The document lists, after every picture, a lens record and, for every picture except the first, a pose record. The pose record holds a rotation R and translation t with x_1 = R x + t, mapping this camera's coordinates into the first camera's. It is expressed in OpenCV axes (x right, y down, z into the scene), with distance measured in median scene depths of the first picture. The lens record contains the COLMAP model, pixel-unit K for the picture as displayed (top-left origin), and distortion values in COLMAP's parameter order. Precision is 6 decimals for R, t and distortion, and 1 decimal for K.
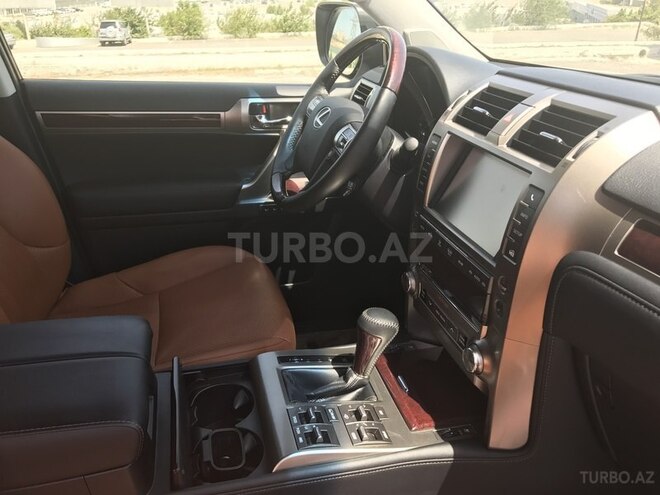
lens RADIAL K [[540.8, 0, 327.3], [0, 540.8, 245.6], [0, 0, 1]] dist [0.018105, -0.006517]
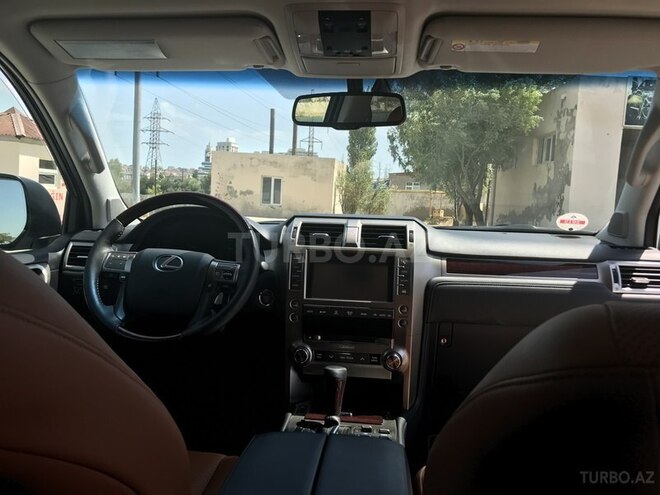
lens RADIAL K [[548.2, 0, 327.8], [0, 548.2, 248.3], [0, 0, 1]] dist [0.090437, -0.111233]
pose [[0.351461, -0.094785, 0.931392, -1.620805], [0.370533, 0.927708, -0.045411, -0.144821], [-0.859756, 0.361072, 0.361175, 0.431772]]
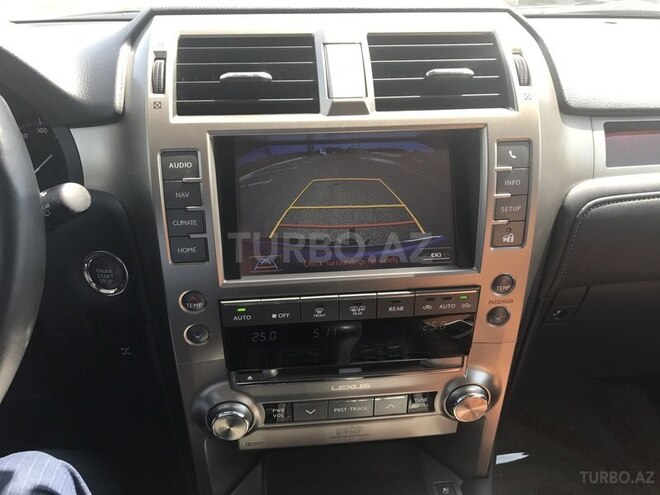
lens RADIAL K [[540.8, 0, 327.3], [0, 540.8, 245.6], [0, 0, 1]] dist [0.018105, -0.006517]
pose [[0.155653, -0.465344, 0.871336, -0.311262], [0.413413, 0.831809, 0.370383, -0.330291], [-0.897141, 0.302571, 0.321853, 0.961604]]
